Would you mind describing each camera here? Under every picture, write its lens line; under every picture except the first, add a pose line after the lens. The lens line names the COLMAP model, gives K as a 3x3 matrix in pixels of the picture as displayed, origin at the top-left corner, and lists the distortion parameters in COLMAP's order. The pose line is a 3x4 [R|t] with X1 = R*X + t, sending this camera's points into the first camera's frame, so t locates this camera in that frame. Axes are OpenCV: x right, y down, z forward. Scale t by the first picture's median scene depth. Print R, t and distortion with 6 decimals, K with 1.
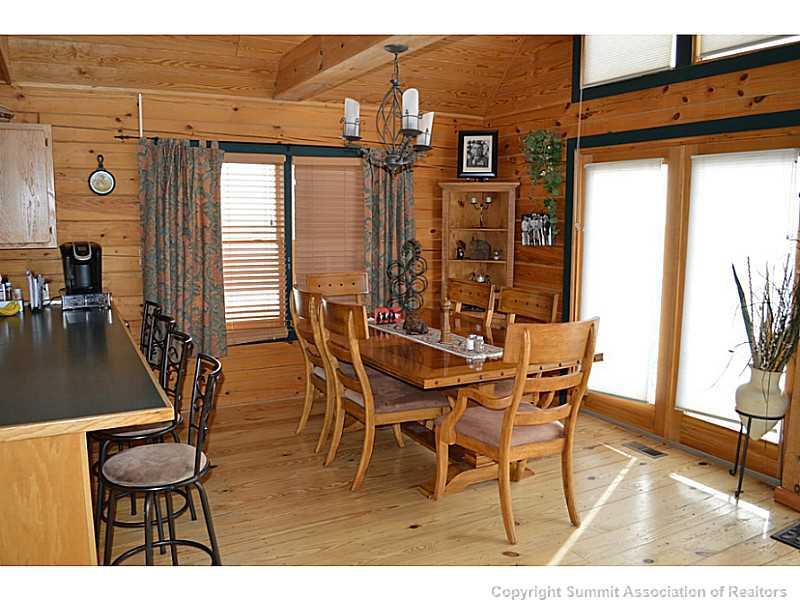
lens RADIAL K [[635.0, 0, 392.1], [0, 635.0, 305.0], [0, 0, 1]] dist [-0.074576, 0.000547]
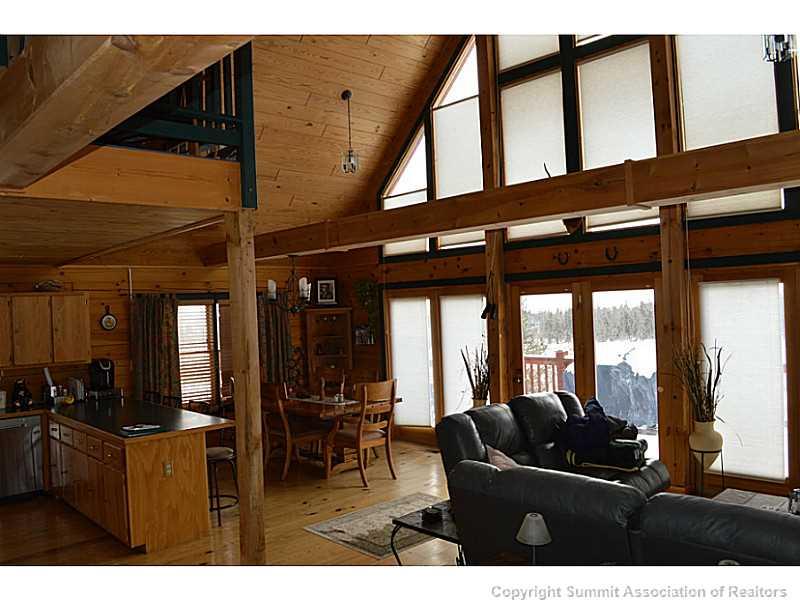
lens RADIAL K [[647.4, 0, 394.0], [0, 647.4, 298.1], [0, 0, 1]] dist [-0.055719, -0.000255]
pose [[0.961581, -0.039159, 0.271713, -0.182510], [0.080244, 0.986639, -0.141787, 0.039235], [-0.262530, 0.158143, 0.951876, -0.771717]]
